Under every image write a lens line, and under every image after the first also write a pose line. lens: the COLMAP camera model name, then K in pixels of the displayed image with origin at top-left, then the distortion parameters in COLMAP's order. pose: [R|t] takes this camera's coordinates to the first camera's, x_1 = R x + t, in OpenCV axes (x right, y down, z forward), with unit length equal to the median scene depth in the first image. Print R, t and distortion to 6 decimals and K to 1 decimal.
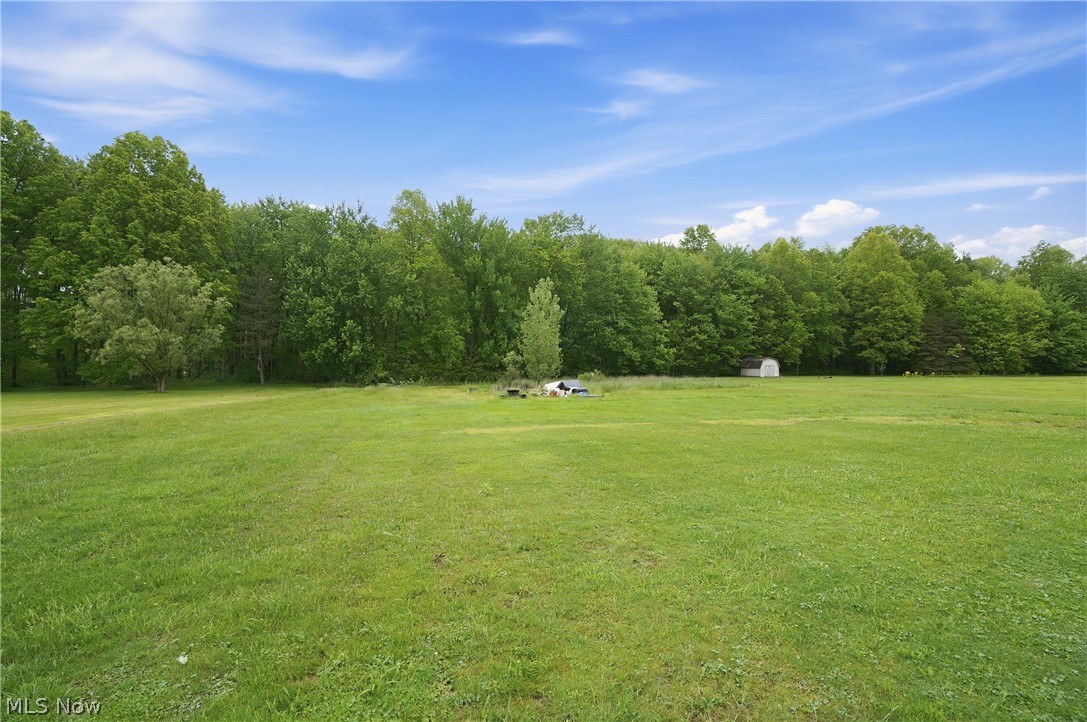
lens RADIAL K [[500.5, 0, 543.5], [0, 500.5, 361.0], [0, 0, 1]] dist [-0.059068, 0.022115]
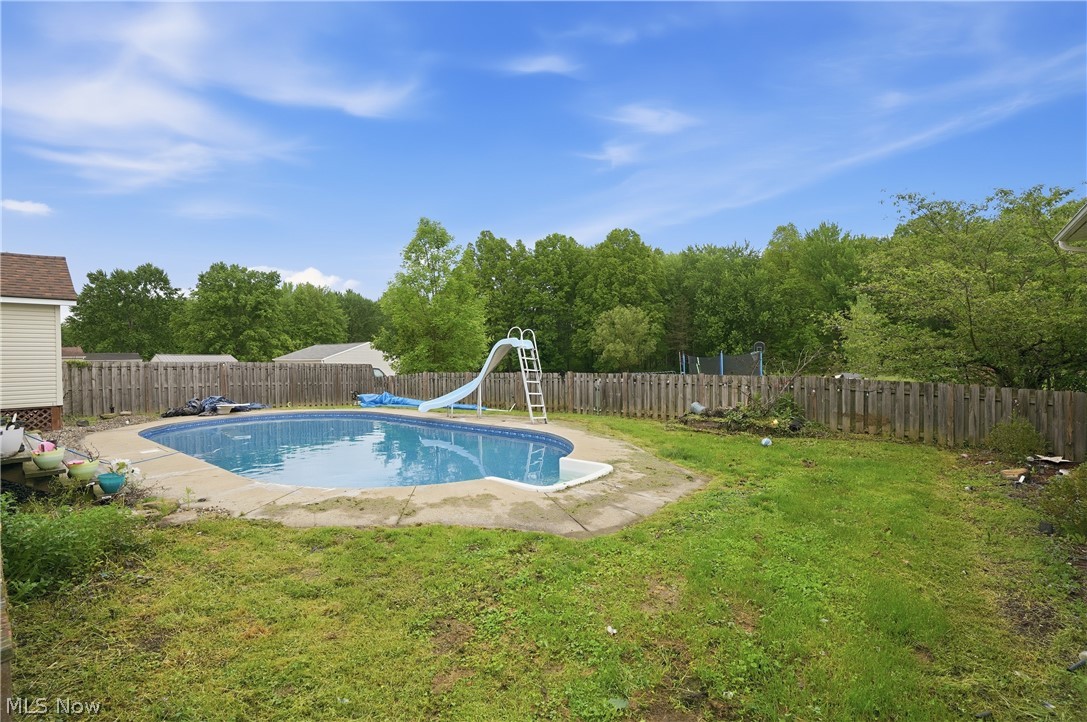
lens RADIAL K [[500.5, 0, 543.5], [0, 500.5, 361.0], [0, 0, 1]] dist [-0.059068, 0.022115]
pose [[0.644370, -0.005945, -0.764691, 0.418637], [0.016730, 0.999840, 0.006324, -0.013589], [0.764531, -0.016868, 0.644366, -0.423272]]
